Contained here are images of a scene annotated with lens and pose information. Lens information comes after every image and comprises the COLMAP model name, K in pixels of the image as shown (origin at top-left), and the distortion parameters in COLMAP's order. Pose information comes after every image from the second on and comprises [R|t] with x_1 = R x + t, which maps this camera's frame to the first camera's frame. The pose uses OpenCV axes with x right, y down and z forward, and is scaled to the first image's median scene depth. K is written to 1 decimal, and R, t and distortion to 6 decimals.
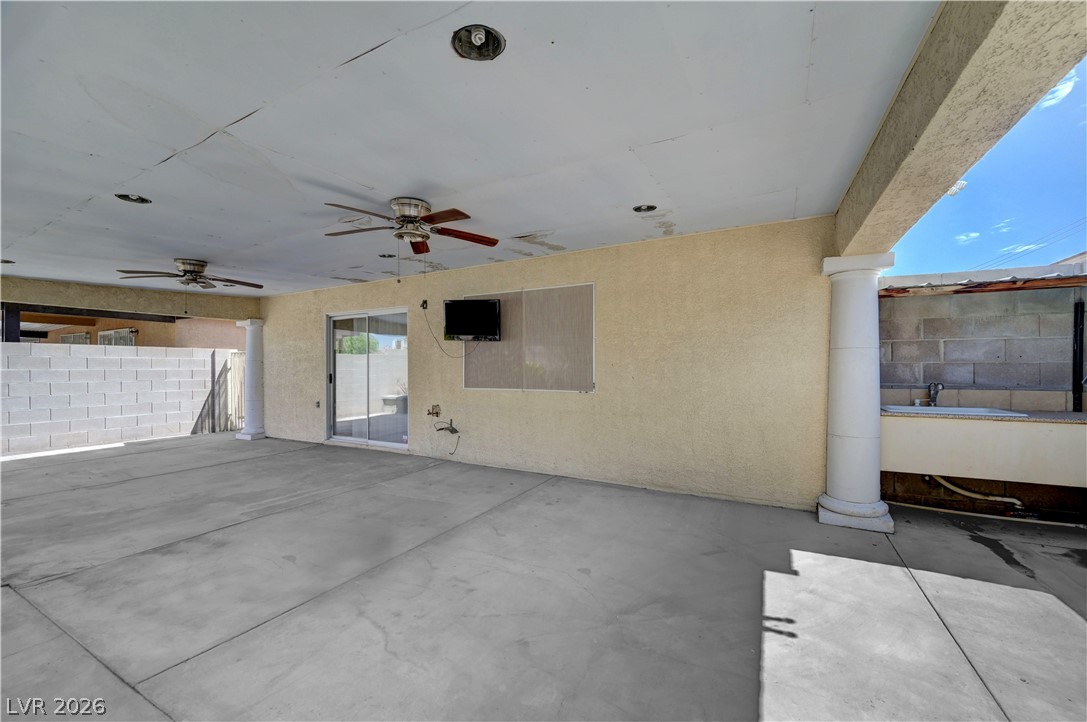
lens RADIAL K [[428.6, 0, 547.3], [0, 428.6, 368.7], [0, 0, 1]] dist [0.000101, 0.000185]
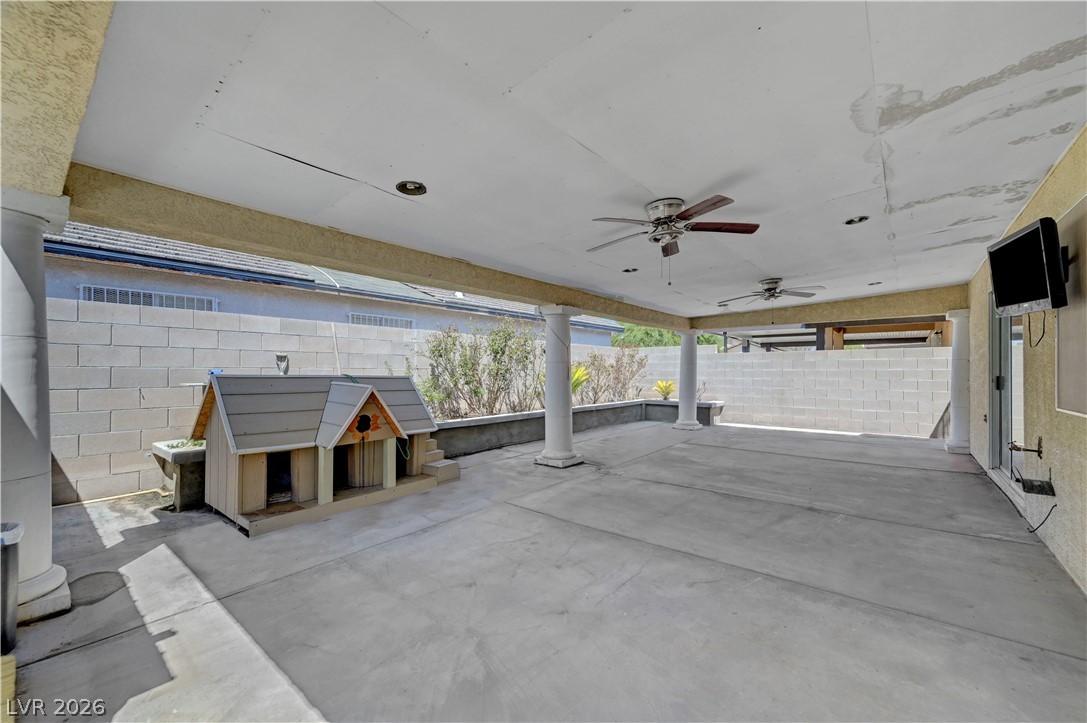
lens RADIAL K [[428.6, 0, 547.3], [0, 428.6, 369.2], [0, 0, 1]] dist [0.000101, 0.000185]
pose [[-0.199429, -0.000942, -0.979912, 0.441421], [0.001782, 0.999998, -0.001324, 0.000527], [0.979911, -0.002010, -0.199427, 0.568950]]
